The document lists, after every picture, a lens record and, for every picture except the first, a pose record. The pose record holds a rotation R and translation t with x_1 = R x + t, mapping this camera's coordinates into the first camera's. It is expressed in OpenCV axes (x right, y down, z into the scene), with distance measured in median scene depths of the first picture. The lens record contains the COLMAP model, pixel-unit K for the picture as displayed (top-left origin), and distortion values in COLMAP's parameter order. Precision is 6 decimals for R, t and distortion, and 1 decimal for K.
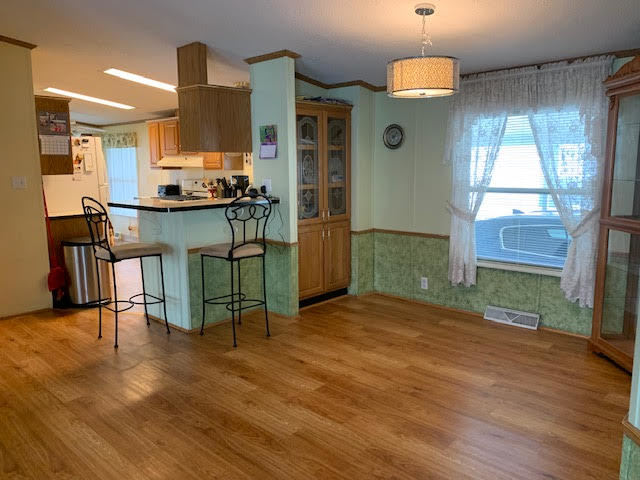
lens RADIAL K [[500.3, 0, 315.0], [0, 500.3, 240.6], [0, 0, 1]] dist [0.016040, -0.020389]
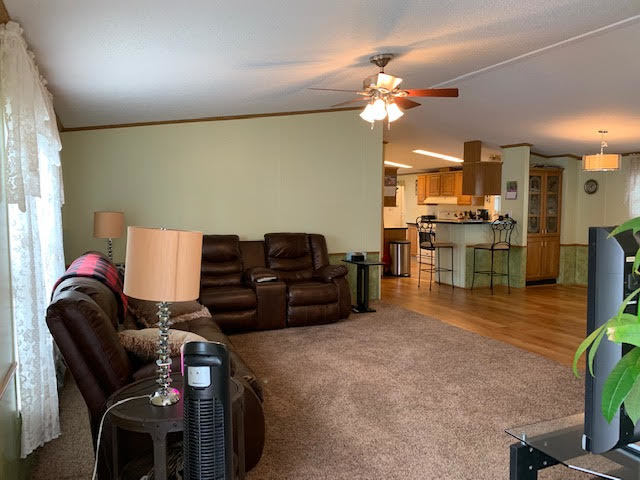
lens RADIAL K [[500.3, 0, 318.3], [0, 500.3, 236.4], [0, 0, 1]] dist [0.016040, -0.020389]
pose [[0.930512, 0.037121, -0.364374, -0.073837], [-0.067751, 0.995127, -0.071637, 0.142920], [0.359940, 0.091346, 0.928493, -0.896021]]
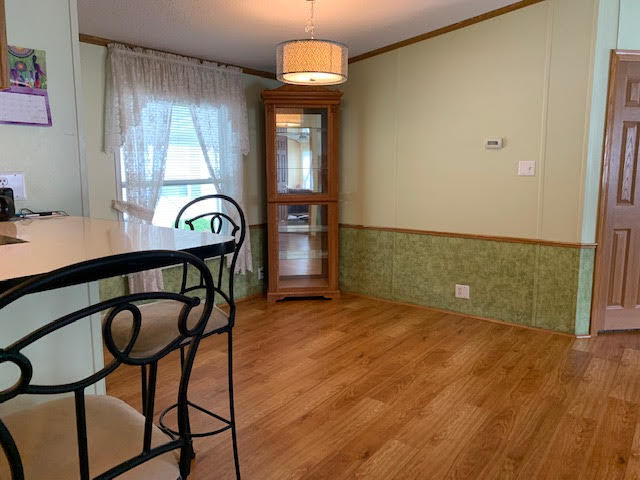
lens RADIAL K [[500.3, 0, 317.1], [0, 500.3, 240.3], [0, 0, 1]] dist [0.016040, -0.020389]
pose [[-0.134351, -0.134773, 0.981726, -0.570737], [0.161444, 0.974494, 0.155874, -0.093891], [-0.977694, 0.179436, -0.109165, 0.820089]]
